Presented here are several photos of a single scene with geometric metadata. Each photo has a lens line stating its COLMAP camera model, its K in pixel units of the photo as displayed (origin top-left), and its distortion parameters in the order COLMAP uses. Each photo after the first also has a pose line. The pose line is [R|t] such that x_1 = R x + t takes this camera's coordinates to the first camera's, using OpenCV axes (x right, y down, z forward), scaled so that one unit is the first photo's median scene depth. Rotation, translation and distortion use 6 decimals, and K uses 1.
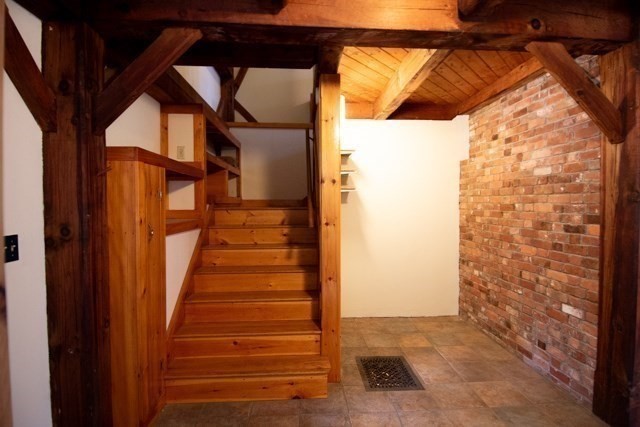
lens RADIAL K [[334.7, 0, 322.2], [0, 334.7, 209.5], [0, 0, 1]] dist [0.015836, -0.009672]
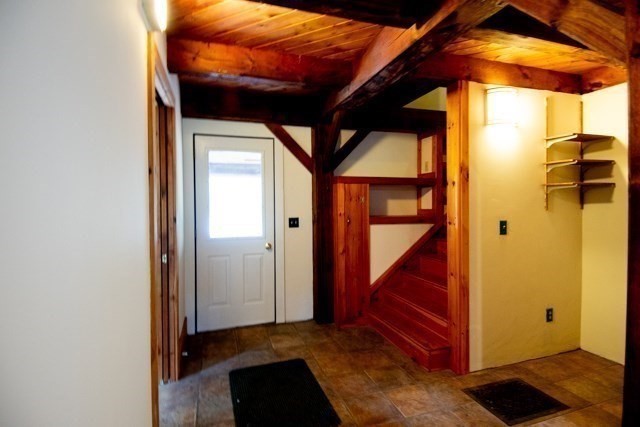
lens RADIAL K [[334.7, 0, 321.5], [0, 334.7, 213.4], [0, 0, 1]] dist [0.015836, -0.009672]
pose [[0.247318, 0.020407, -0.968719, 0.959999], [-0.011345, 0.999771, 0.018165, -0.002737], [0.968868, 0.006498, 0.247493, 0.326584]]
